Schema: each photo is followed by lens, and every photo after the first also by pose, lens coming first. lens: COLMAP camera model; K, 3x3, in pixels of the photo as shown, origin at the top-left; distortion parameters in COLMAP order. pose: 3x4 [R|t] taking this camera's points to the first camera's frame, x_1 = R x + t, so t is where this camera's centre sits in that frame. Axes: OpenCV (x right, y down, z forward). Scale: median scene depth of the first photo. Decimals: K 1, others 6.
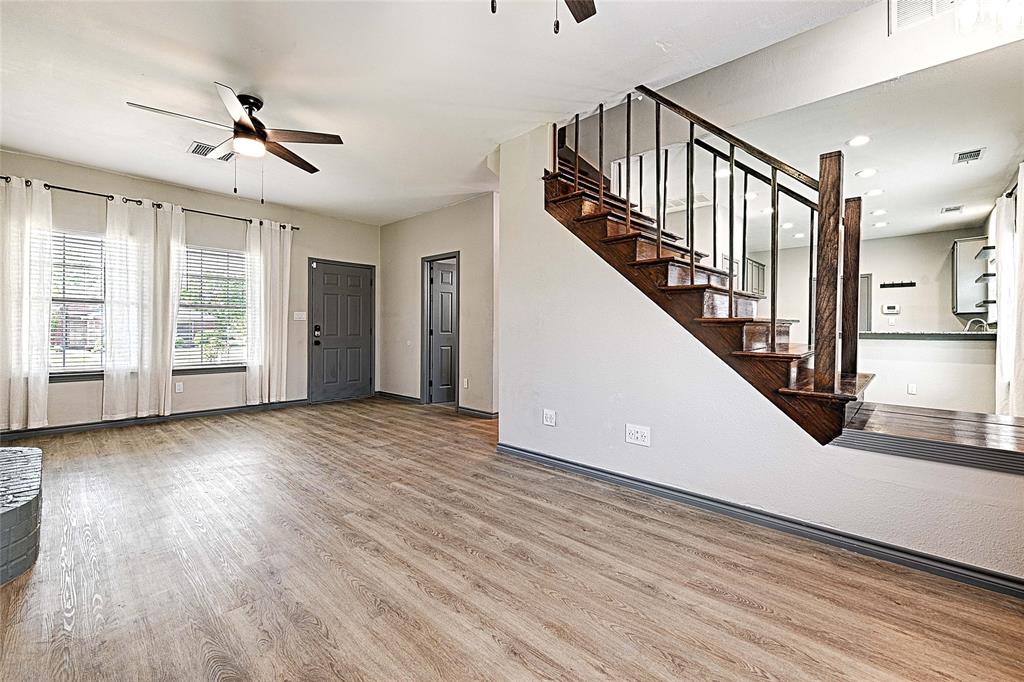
lens RADIAL K [[430.2, 0, 514.1], [0, 430.2, 330.7], [0, 0, 1]] dist [0.000544, 0.000205]
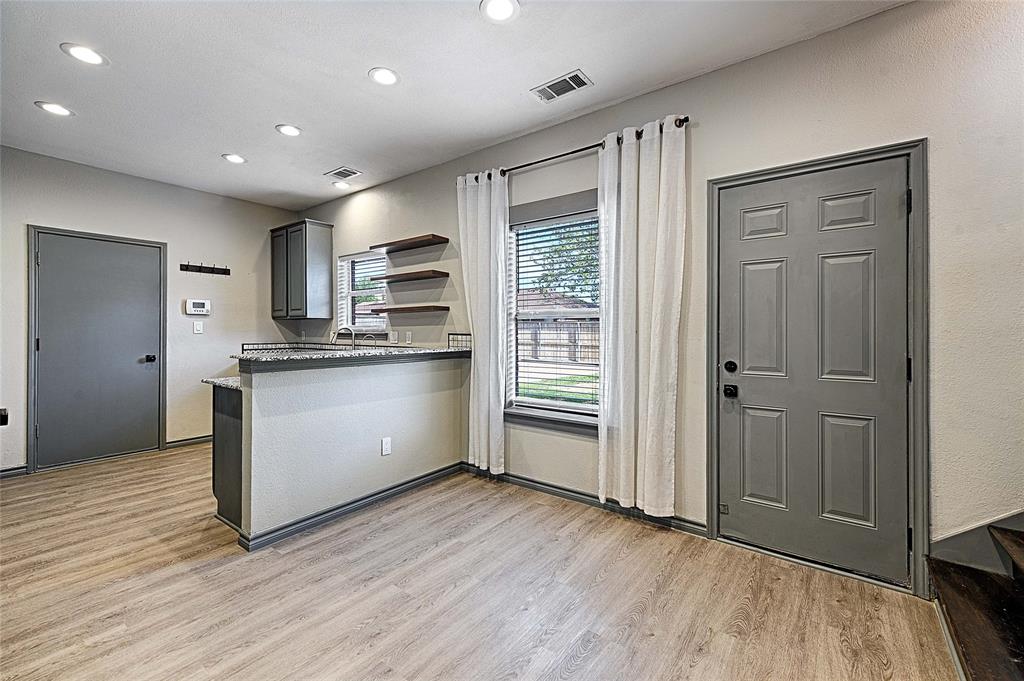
lens RADIAL K [[430.2, 0, 514.1], [0, 430.2, 330.2], [0, 0, 1]] dist [0.000544, 0.000205]
pose [[-0.111286, 0.000031, 0.993788, 0.222650], [0.002683, 0.999996, 0.000269, -0.017135], [-0.993785, 0.002696, -0.111285, 0.628128]]
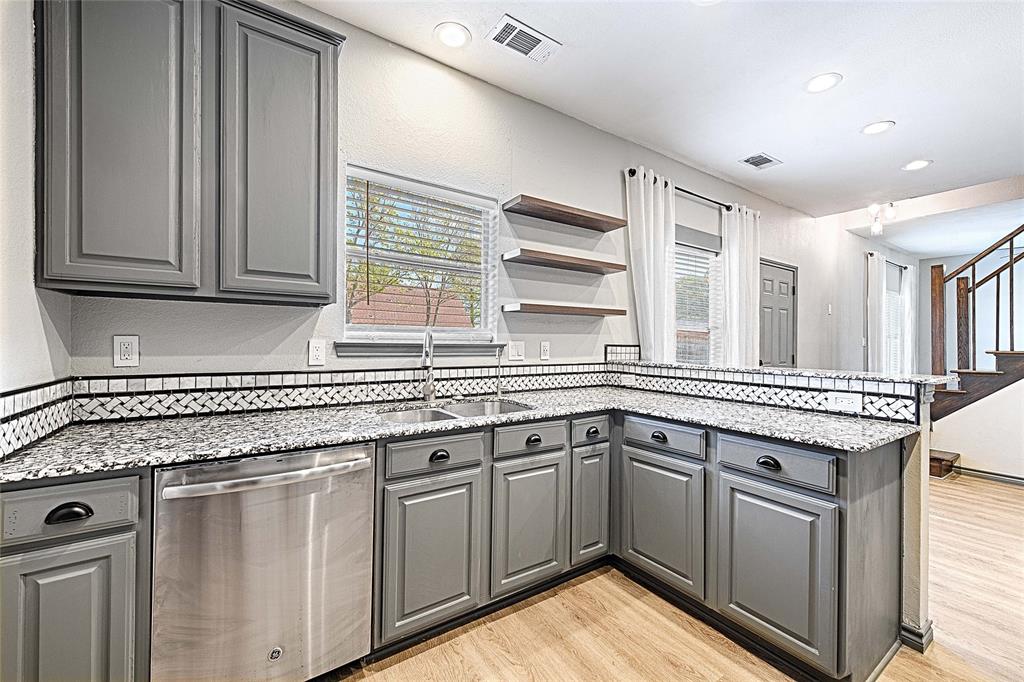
lens RADIAL K [[415.7, 0, 512.0], [0, 415.7, 341.0], [0, 0, 1]] dist [-0.000330, -0.000047]
pose [[-0.977417, -0.015679, 0.210739, 0.730214], [-0.014193, 0.999863, 0.008563, -0.018956], [-0.210845, 0.005379, -0.977505, 1.050157]]
